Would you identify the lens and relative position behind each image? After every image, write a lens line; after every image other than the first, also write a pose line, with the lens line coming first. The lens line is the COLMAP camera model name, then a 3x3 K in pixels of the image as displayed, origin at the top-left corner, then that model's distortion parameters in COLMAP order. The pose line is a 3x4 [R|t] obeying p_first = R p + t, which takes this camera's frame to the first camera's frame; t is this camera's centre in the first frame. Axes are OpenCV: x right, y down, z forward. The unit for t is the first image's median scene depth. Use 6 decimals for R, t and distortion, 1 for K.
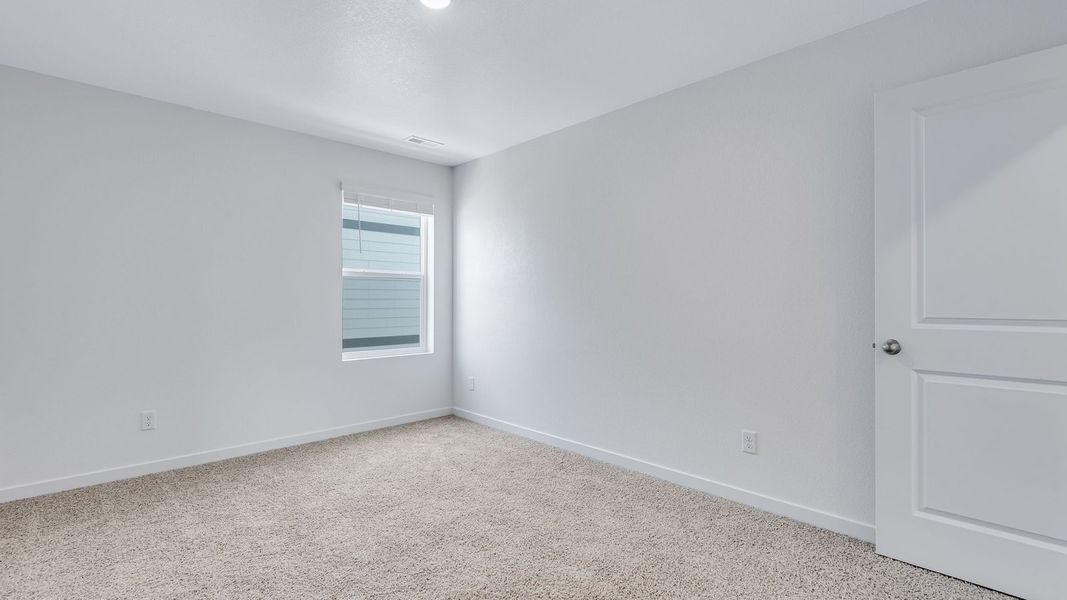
lens RADIAL K [[486.7, 0, 521.0], [0, 486.7, 299.3], [0, 0, 1]] dist [0.026840, -0.013069]
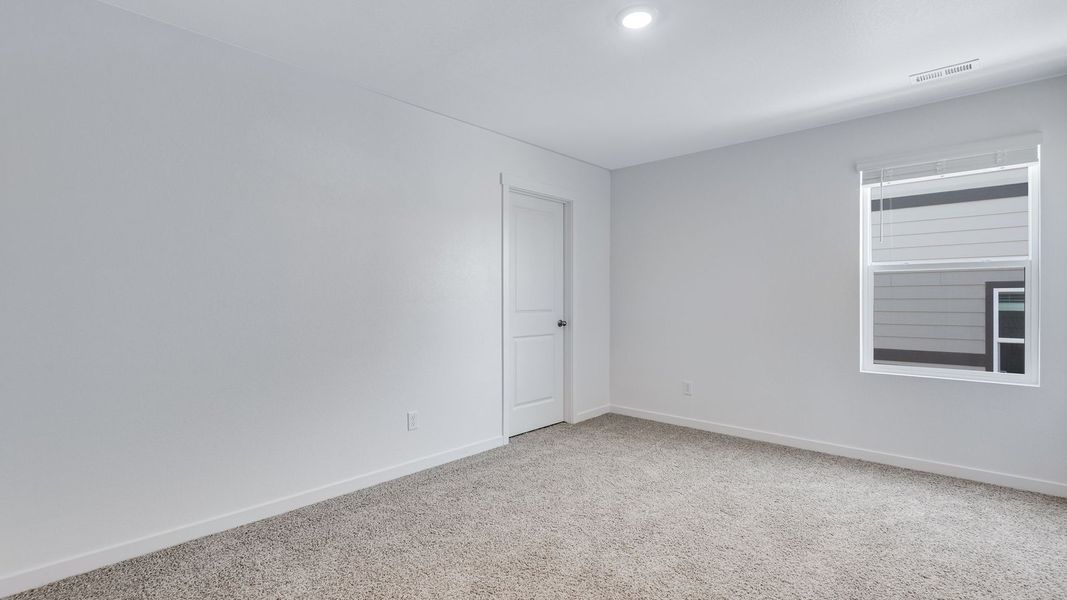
lens RADIAL K [[486.7, 0, 521.0], [0, 486.7, 299.3], [0, 0, 1]] dist [0.026840, -0.013069]
pose [[0.065223, -0.000426, -0.997871, 0.496389], [0.001404, 0.999999, -0.000335, -0.000918], [0.997870, -0.001380, 0.065223, 0.387273]]
